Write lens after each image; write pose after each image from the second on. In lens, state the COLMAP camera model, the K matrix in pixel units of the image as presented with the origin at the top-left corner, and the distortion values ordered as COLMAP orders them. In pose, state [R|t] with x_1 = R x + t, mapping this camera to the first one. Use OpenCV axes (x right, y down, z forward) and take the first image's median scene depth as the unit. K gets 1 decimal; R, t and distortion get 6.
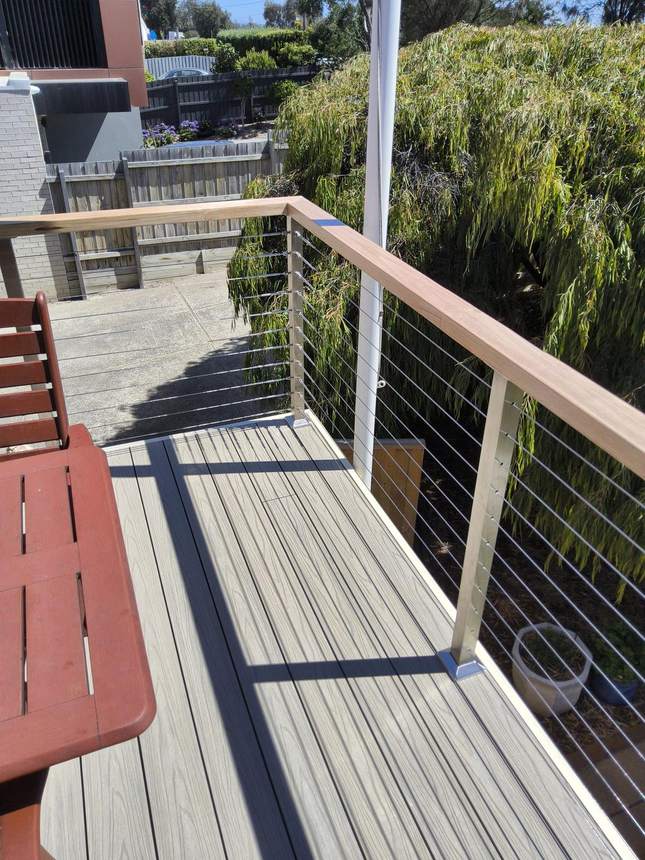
lens RADIAL K [[660.1, 0, 322.5], [0, 660.1, 430.0], [0, 0, 1]] dist [-0.033585, -0.009141]
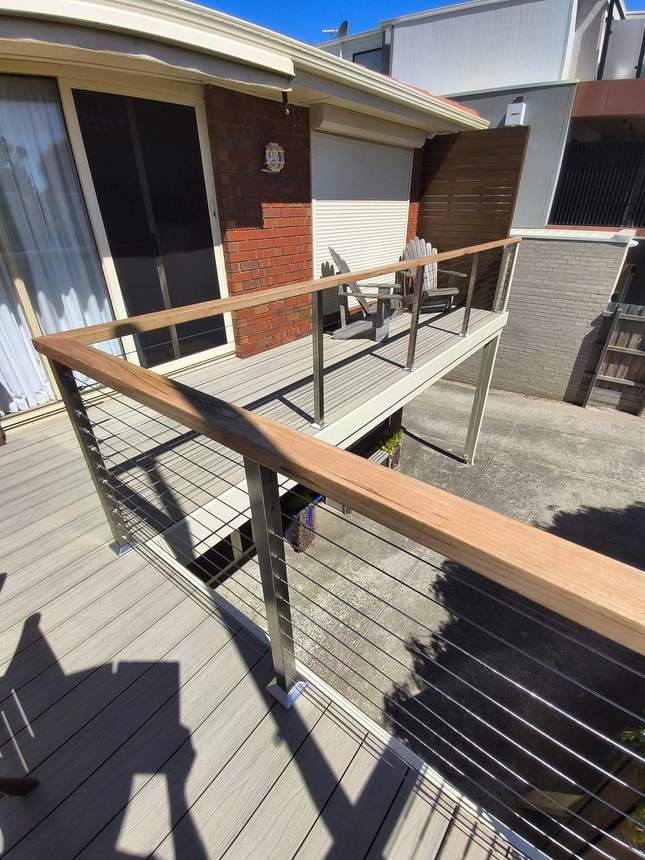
lens RADIAL K [[381.2, 0, 320.7], [0, 381.2, 442.3], [0, 0, 1]] dist [-0.029854, -0.000174]
pose [[0.498976, 0.445060, -0.743603, -0.040757], [-0.436514, 0.870329, 0.227996, -0.083321], [0.748651, 0.210829, 0.628548, 0.166589]]
